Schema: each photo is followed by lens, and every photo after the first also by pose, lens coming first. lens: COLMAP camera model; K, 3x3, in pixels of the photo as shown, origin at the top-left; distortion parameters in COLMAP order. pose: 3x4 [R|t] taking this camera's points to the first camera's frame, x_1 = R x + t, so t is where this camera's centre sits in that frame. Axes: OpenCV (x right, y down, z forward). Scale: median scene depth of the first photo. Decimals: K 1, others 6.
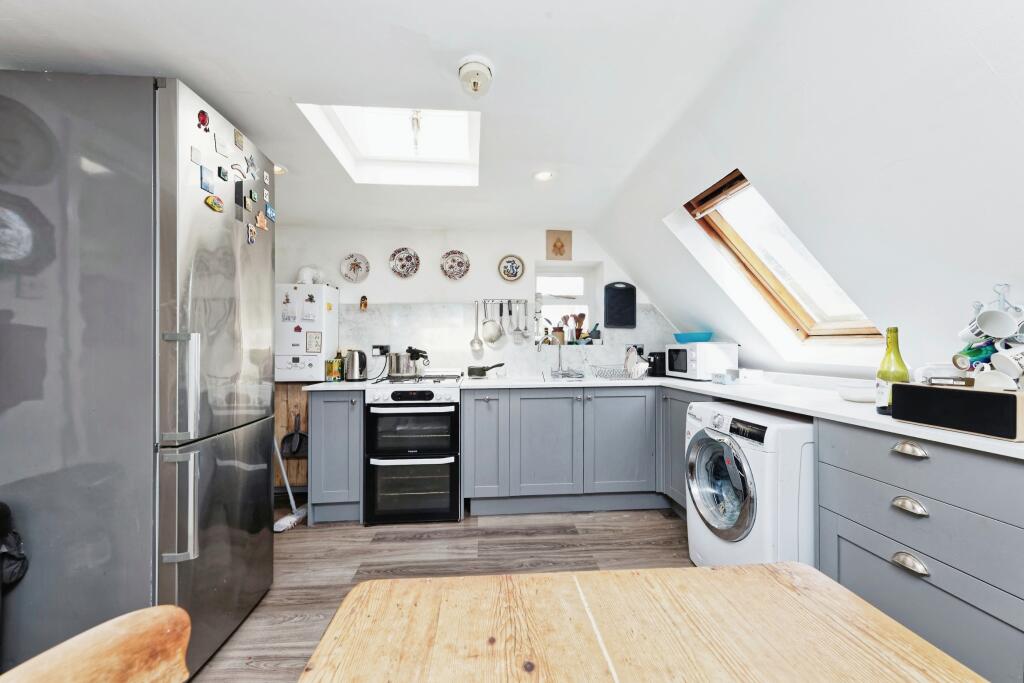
lens RADIAL K [[377.7, 0, 502.5], [0, 377.7, 354.6], [0, 0, 1]] dist [0.001627, 0.000117]
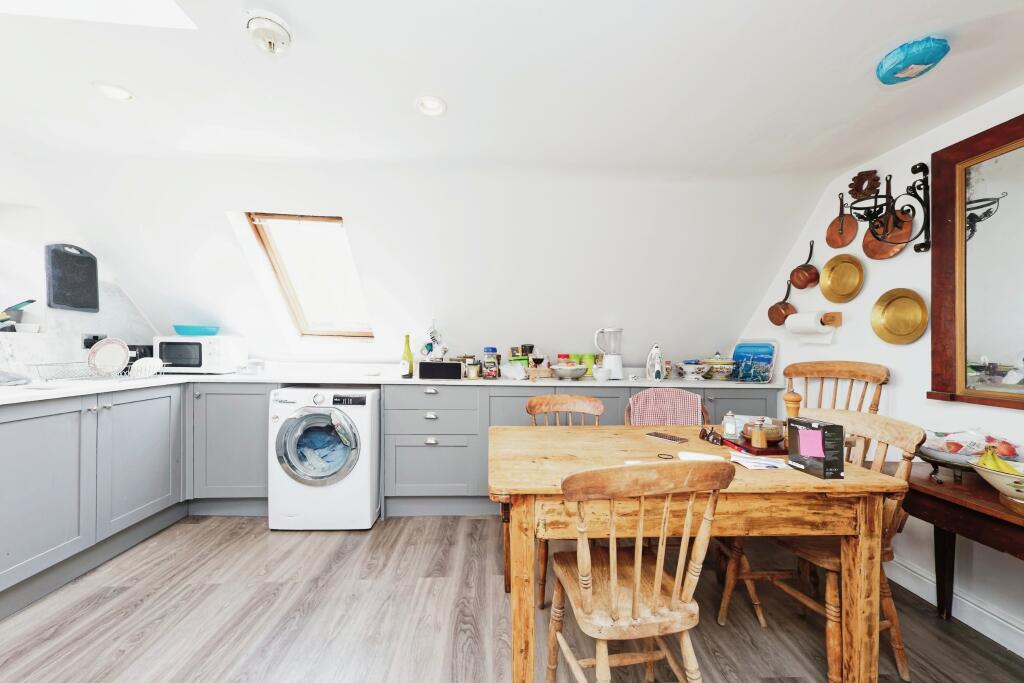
lens RADIAL K [[377.7, 0, 514.3], [0, 377.7, 345.9], [0, 0, 1]] dist [0.001627, 0.000117]
pose [[0.004578, 0.009454, 0.999945, -0.490888], [-0.001950, 0.999953, -0.009445, 0.001856], [-0.999988, -0.001907, 0.004596, 0.210647]]
